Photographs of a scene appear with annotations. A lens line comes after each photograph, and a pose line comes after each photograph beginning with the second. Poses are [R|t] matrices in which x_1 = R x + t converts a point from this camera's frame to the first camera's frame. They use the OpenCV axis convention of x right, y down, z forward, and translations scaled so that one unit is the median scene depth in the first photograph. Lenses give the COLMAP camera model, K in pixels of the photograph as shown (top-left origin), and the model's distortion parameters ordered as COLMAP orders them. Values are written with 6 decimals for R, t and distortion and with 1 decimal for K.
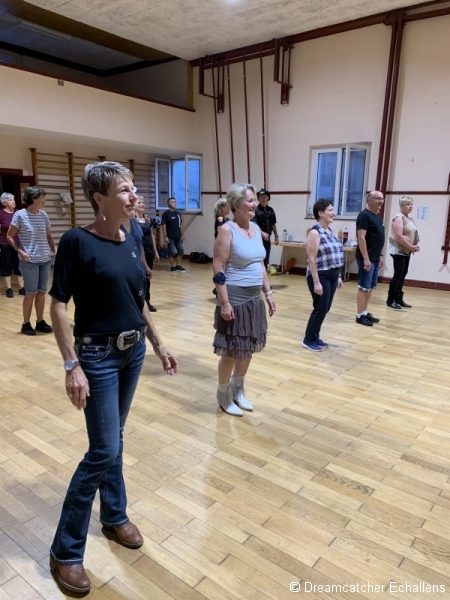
lens RADIAL K [[451.0, 0, 230.0], [0, 451.0, 305.1], [0, 0, 1]] dist [0.019626, -0.026152]
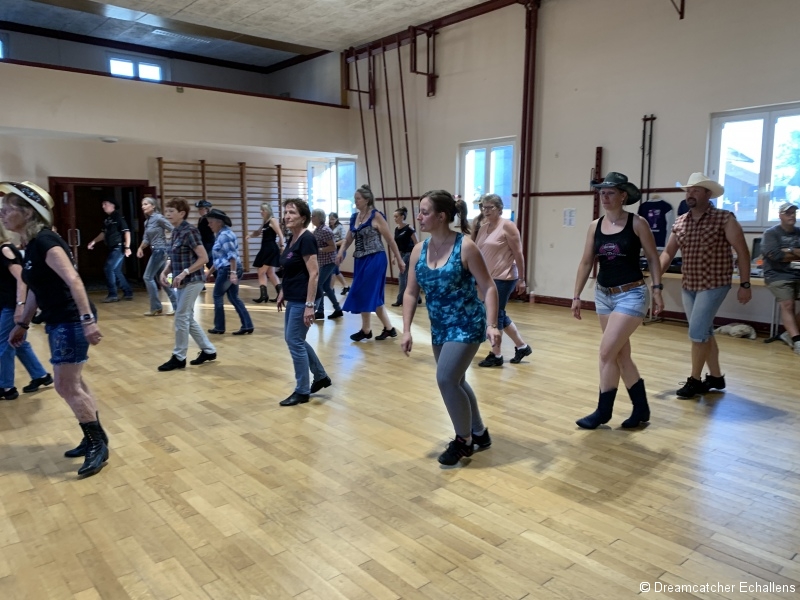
lens RADIAL K [[601.4, 0, 406.4], [0, 601.4, 298.9], [0, 0, 1]] dist [0.019626, -0.026152]
pose [[0.984318, 0.003990, -0.176360, 0.290148], [-0.017662, 0.996949, -0.076025, 0.031209], [0.175519, 0.077948, 0.981385, -0.112963]]
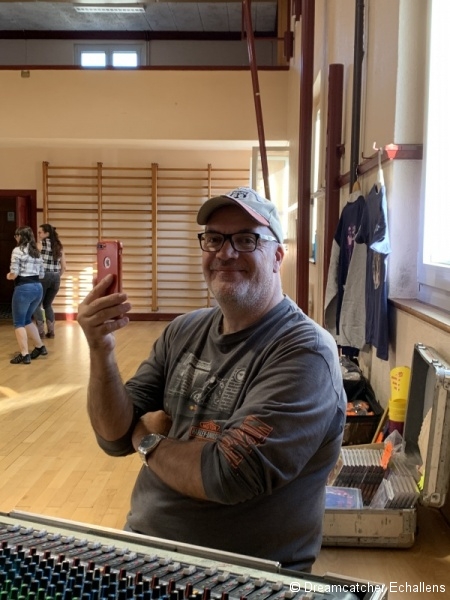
lens RADIAL K [[726.0, 0, 226.4], [0, 726.0, 299.8], [0, 0, 1]] dist [0.076675, 0.000000]
pose [[0.590800, 0.064553, -0.804231, 0.742343], [-0.177132, 0.982853, -0.051233, -0.109329], [0.787134, 0.172723, 0.592104, 0.550816]]
